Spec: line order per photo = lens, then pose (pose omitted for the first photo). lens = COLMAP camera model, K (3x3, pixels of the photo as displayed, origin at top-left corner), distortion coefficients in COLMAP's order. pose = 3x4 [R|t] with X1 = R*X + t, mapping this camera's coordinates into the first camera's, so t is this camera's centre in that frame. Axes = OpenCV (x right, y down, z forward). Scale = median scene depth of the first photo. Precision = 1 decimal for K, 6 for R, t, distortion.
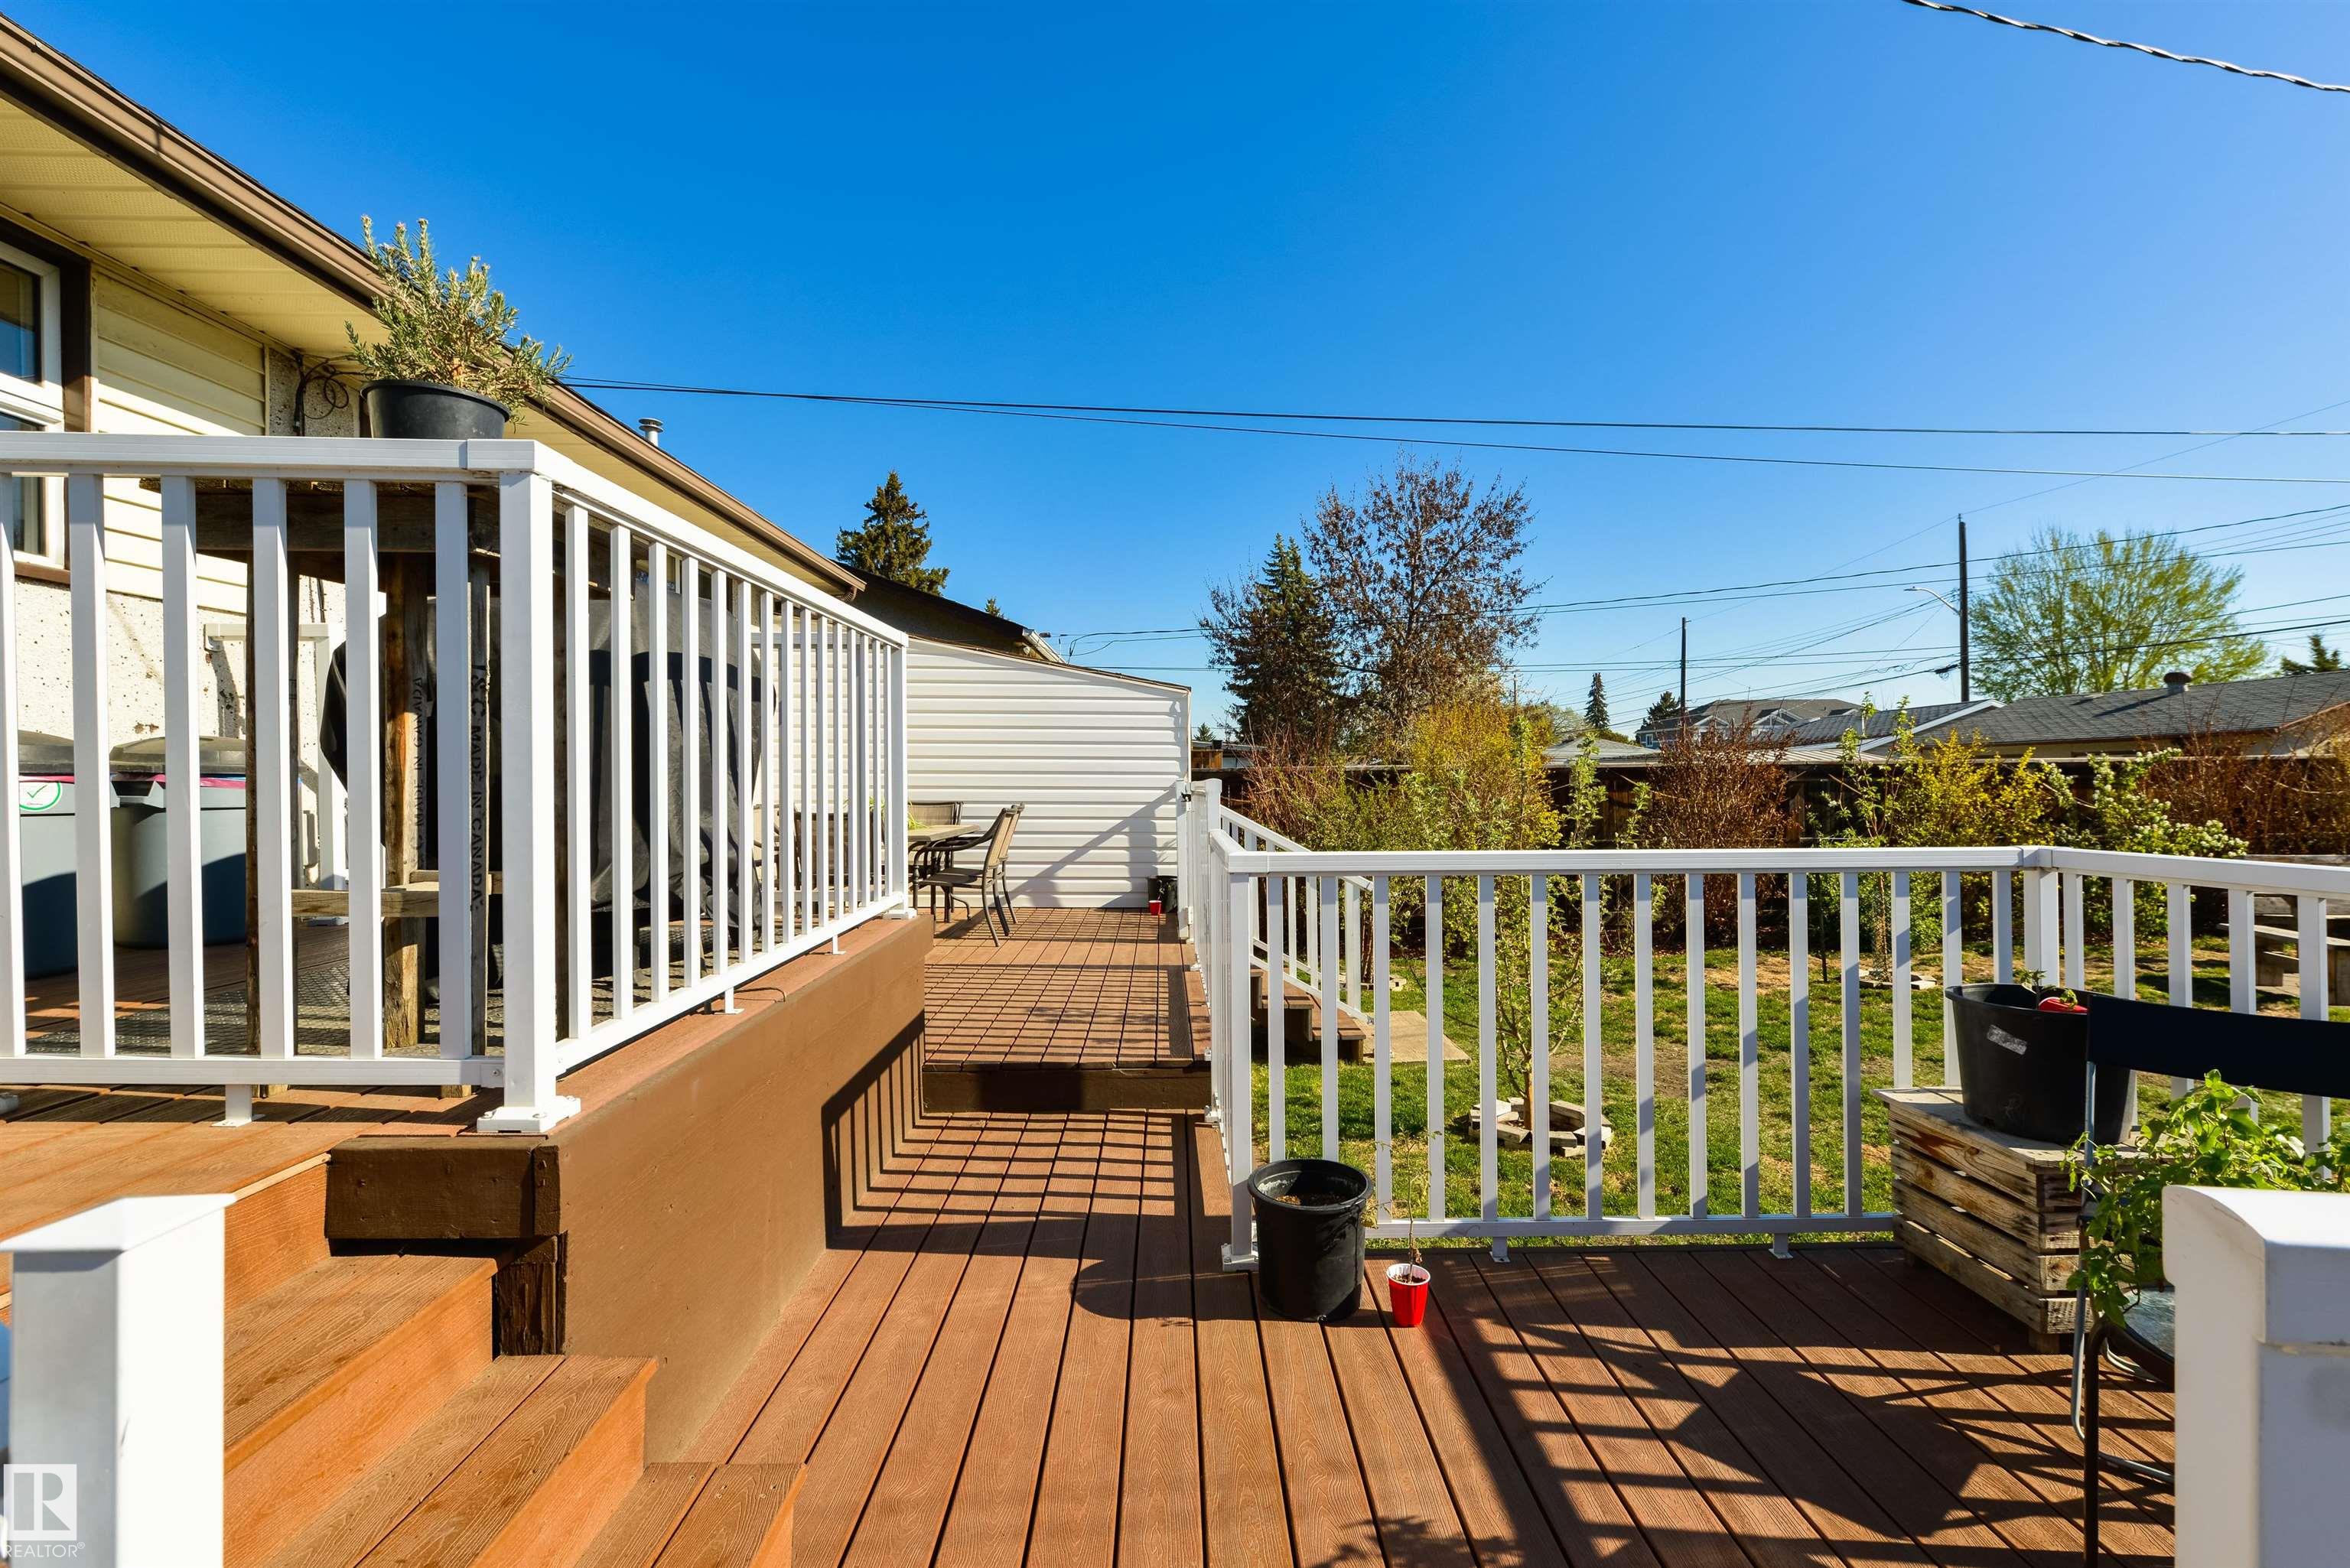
lens RADIAL K [[1036.8, 0, 1172.2], [0, 1036.8, 779.7], [0, 0, 1]] dist [0.002526, -0.001626]
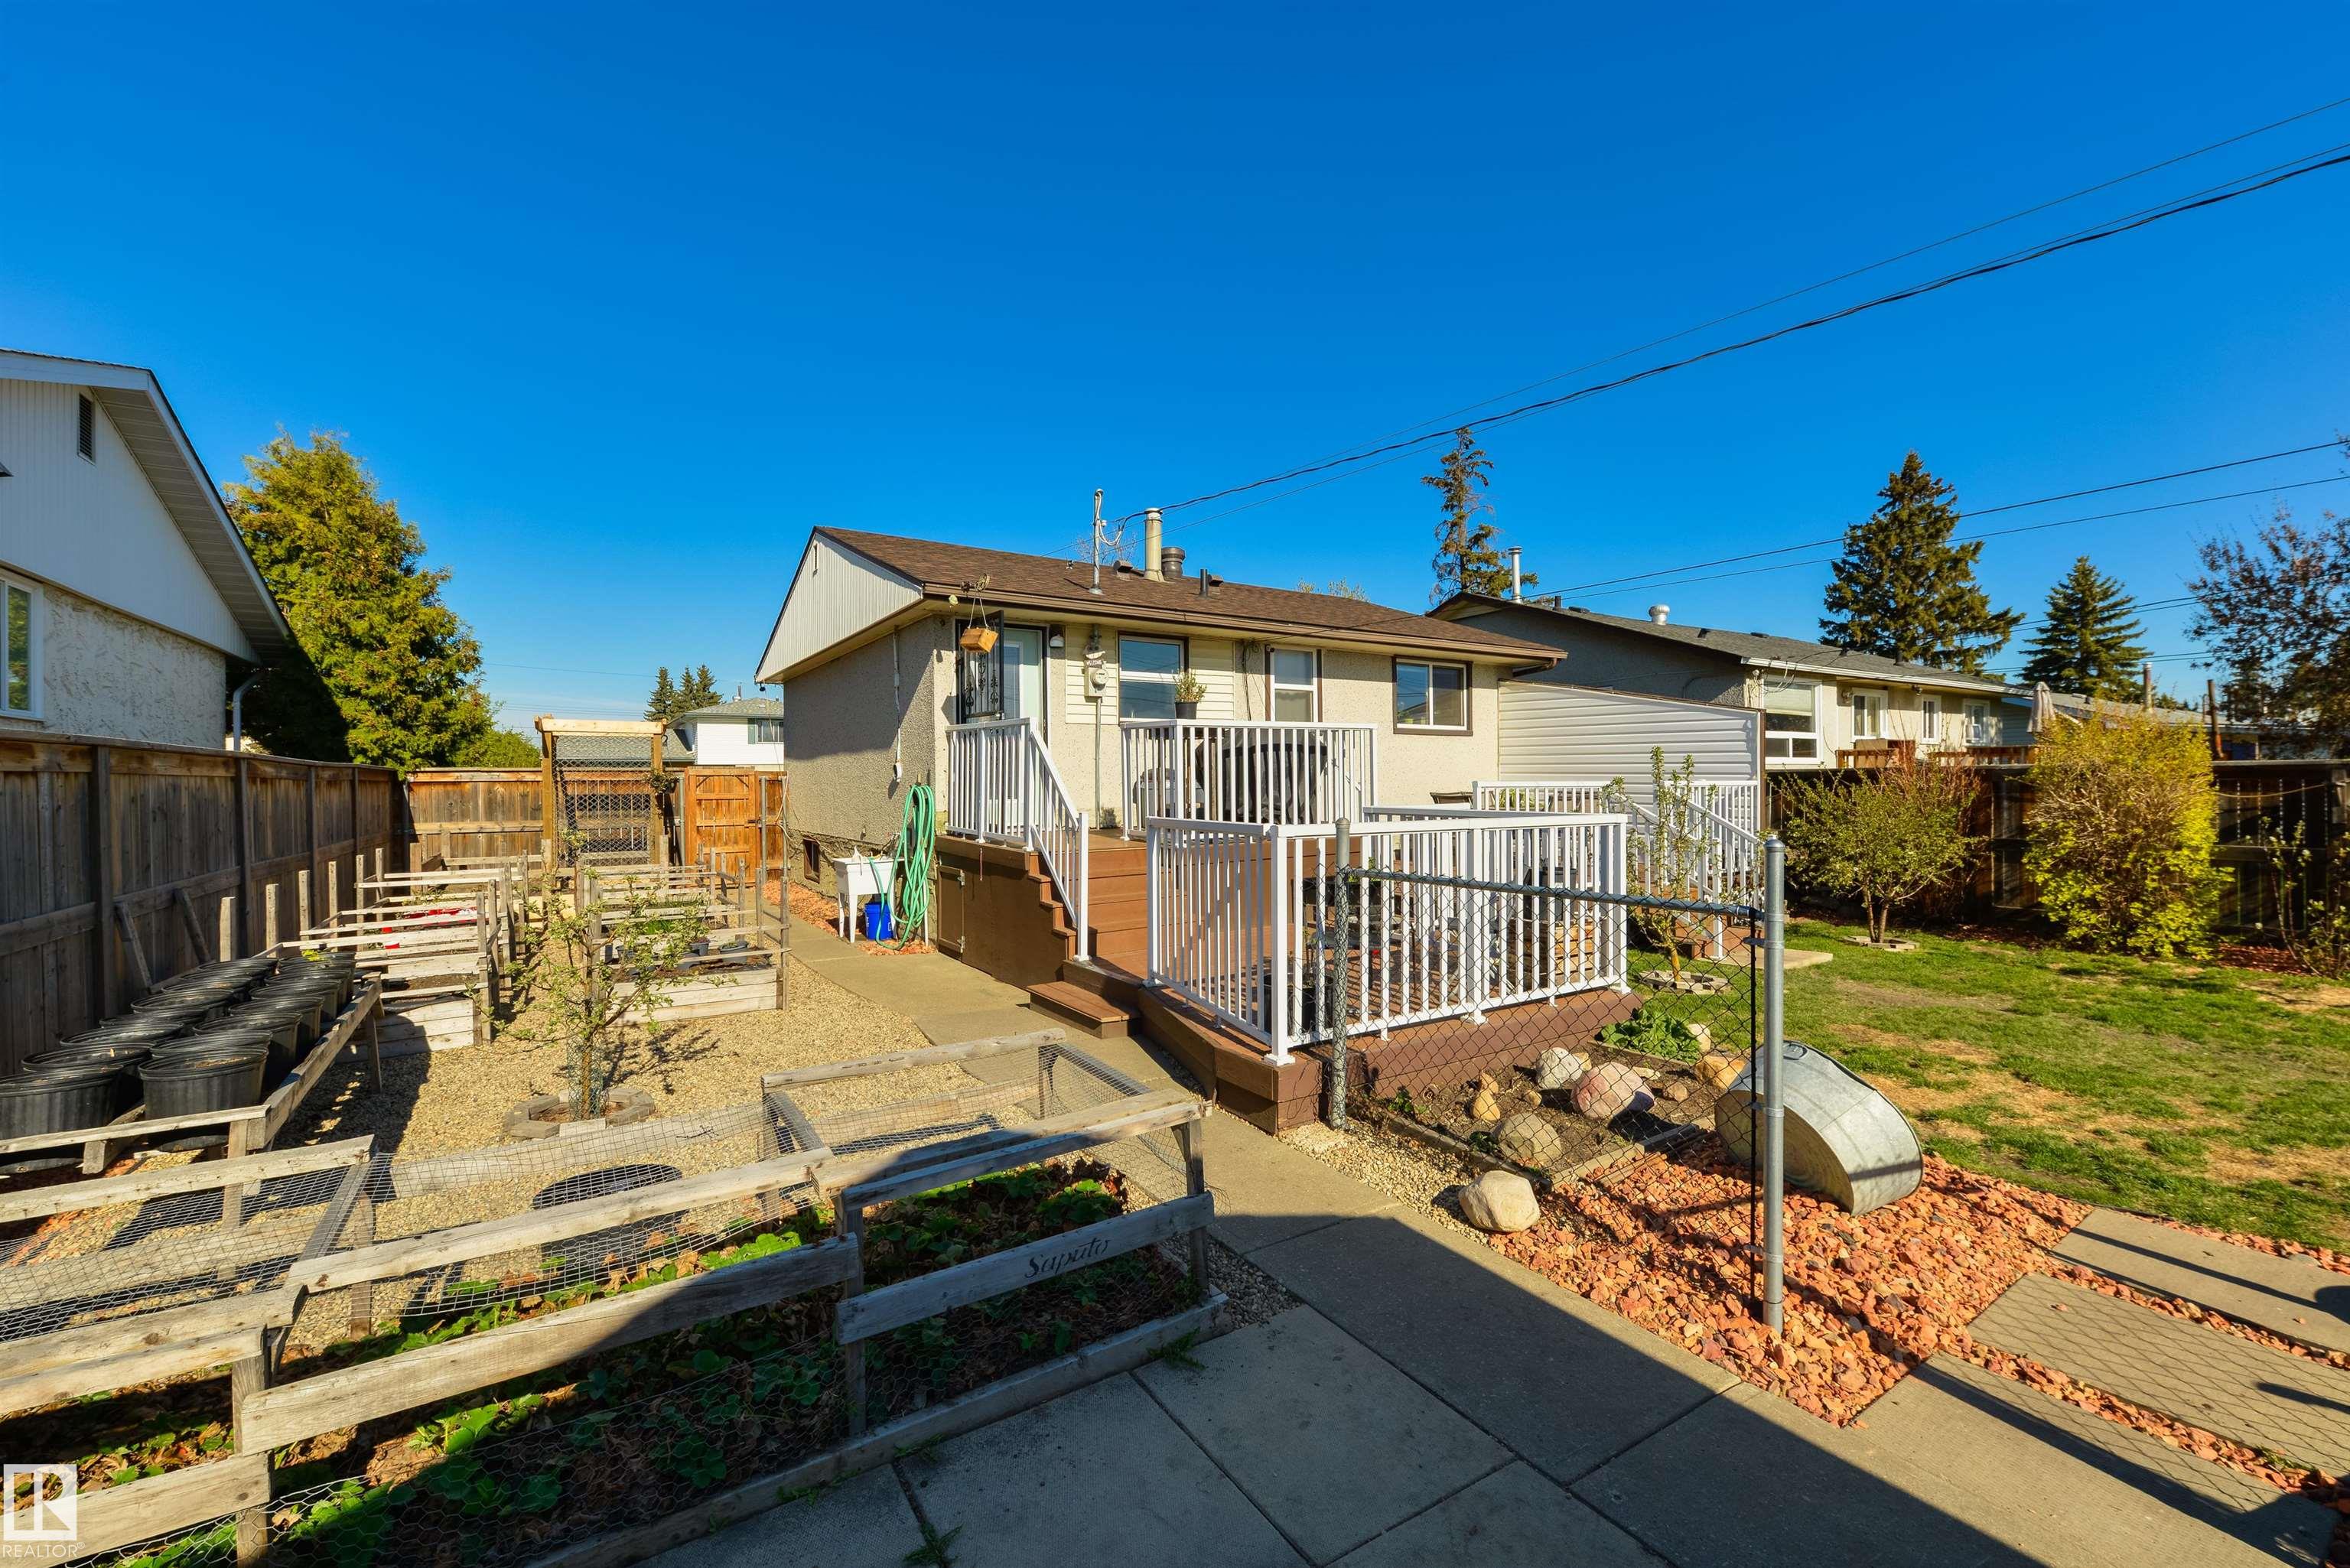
lens RADIAL K [[963.3, 0, 1173.3], [0, 963.3, 793.1], [0, 0, 1]] dist [0.000919, 0.000005]
pose [[0.534122, 0.011490, -0.845330, 0.291968], [0.006238, 0.999827, 0.017531, -0.002722], [0.845385, -0.014637, 0.533957, -0.138545]]
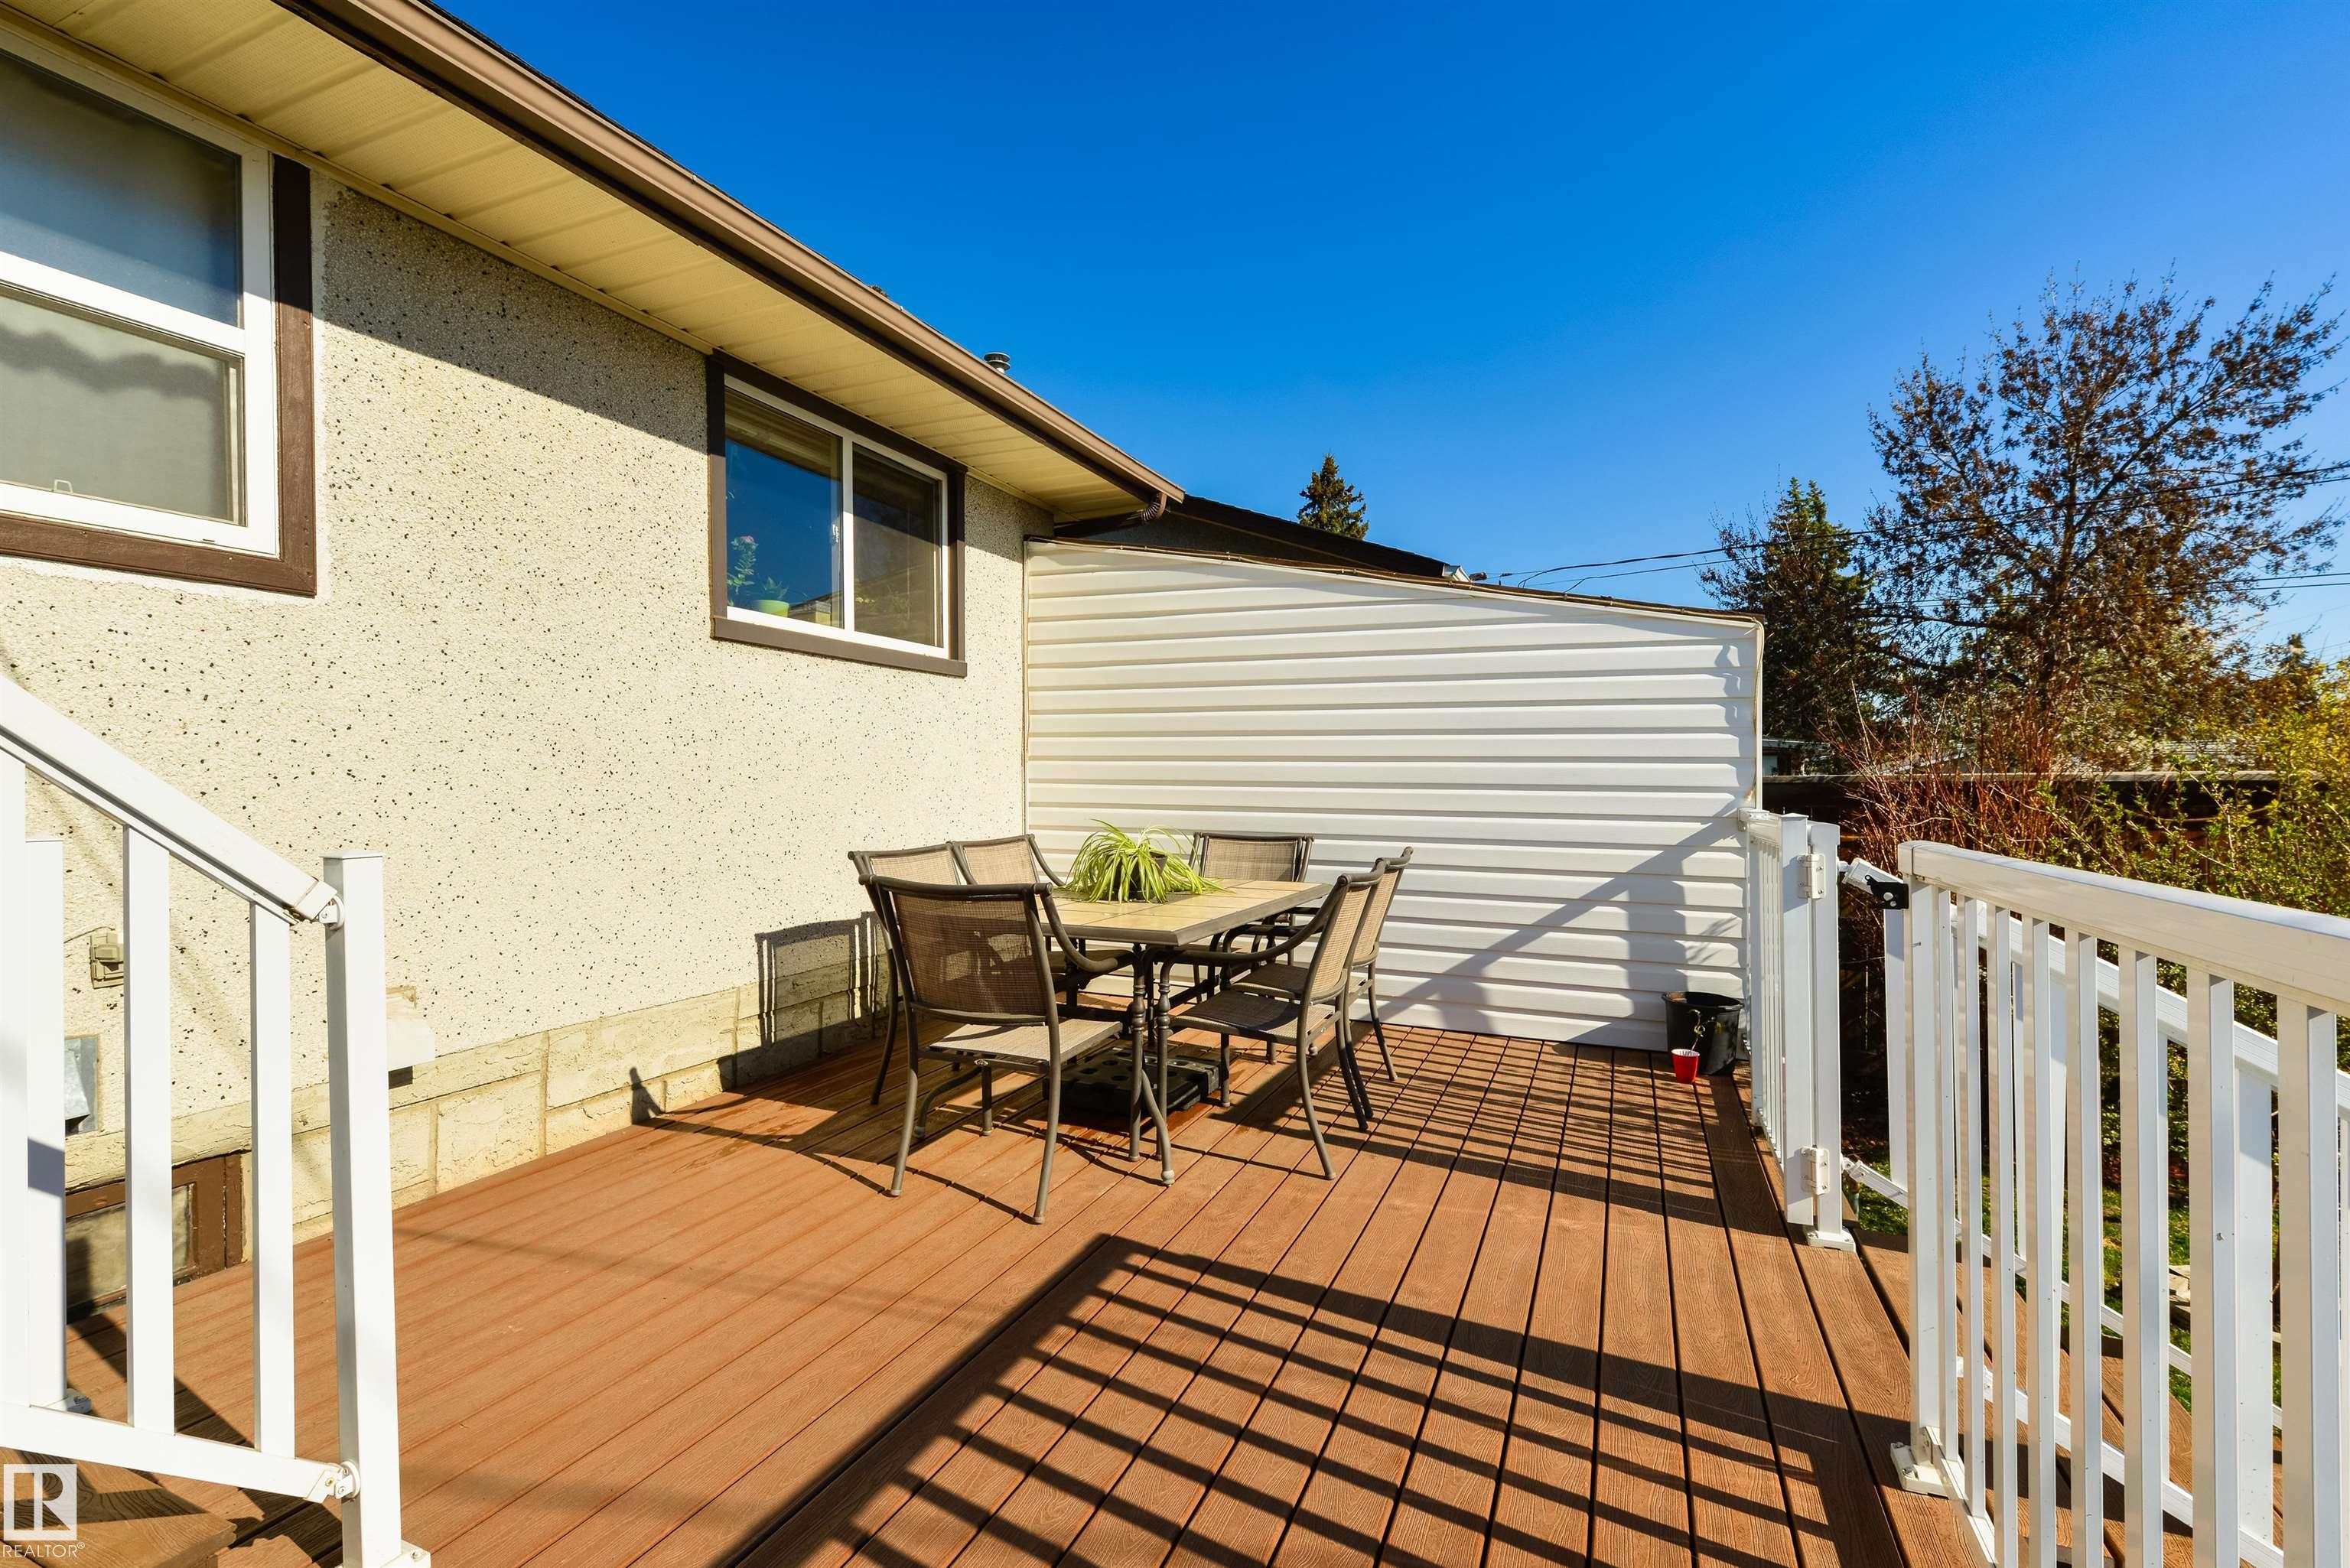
lens RADIAL K [[1036.8, 0, 1189.9], [0, 1036.8, 786.9], [0, 0, 1]] dist [0.002526, -0.001626]
pose [[0.917277, 0.006440, -0.398197, -0.015477], [-0.003361, 0.999959, 0.008430, -0.004513], [0.398235, -0.006394, 0.917261, 0.188272]]
